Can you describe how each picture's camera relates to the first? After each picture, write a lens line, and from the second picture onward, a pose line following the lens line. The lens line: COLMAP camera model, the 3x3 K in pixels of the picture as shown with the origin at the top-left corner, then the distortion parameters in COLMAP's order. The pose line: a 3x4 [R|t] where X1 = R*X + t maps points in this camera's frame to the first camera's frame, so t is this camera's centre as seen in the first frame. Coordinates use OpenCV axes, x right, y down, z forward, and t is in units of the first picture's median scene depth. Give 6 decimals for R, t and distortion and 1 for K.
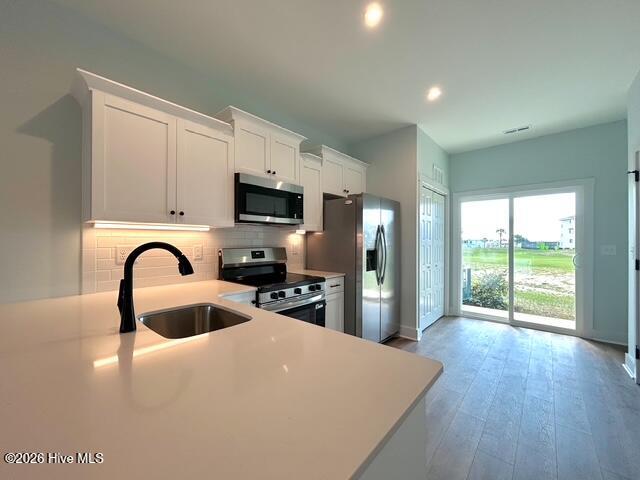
lens RADIAL K [[258.6, 0, 320.0], [0, 258.6, 240.0], [0, 0, 1]] dist [0.000356, -0.000123]
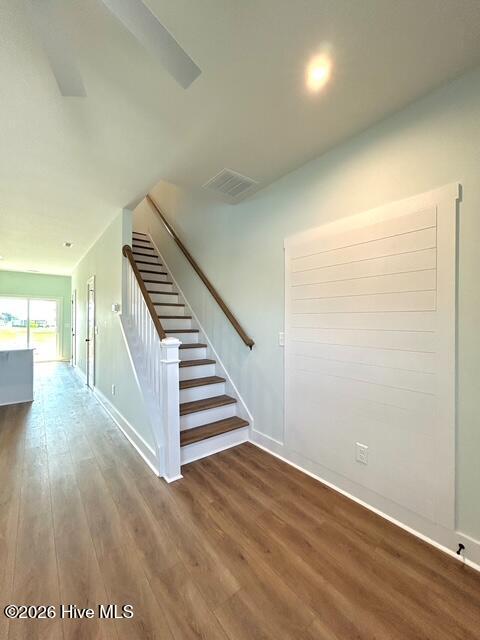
lens RADIAL K [[258.6, 0, 240.0], [0, 258.6, 320.0], [0, 0, 1]] dist [0.000356, -0.000123]
pose [[0.180319, -0.000138, 0.983608, -1.260660], [-0.008533, 0.999962, 0.001704, -0.035748], [-0.983571, -0.008701, 0.180311, -1.312630]]
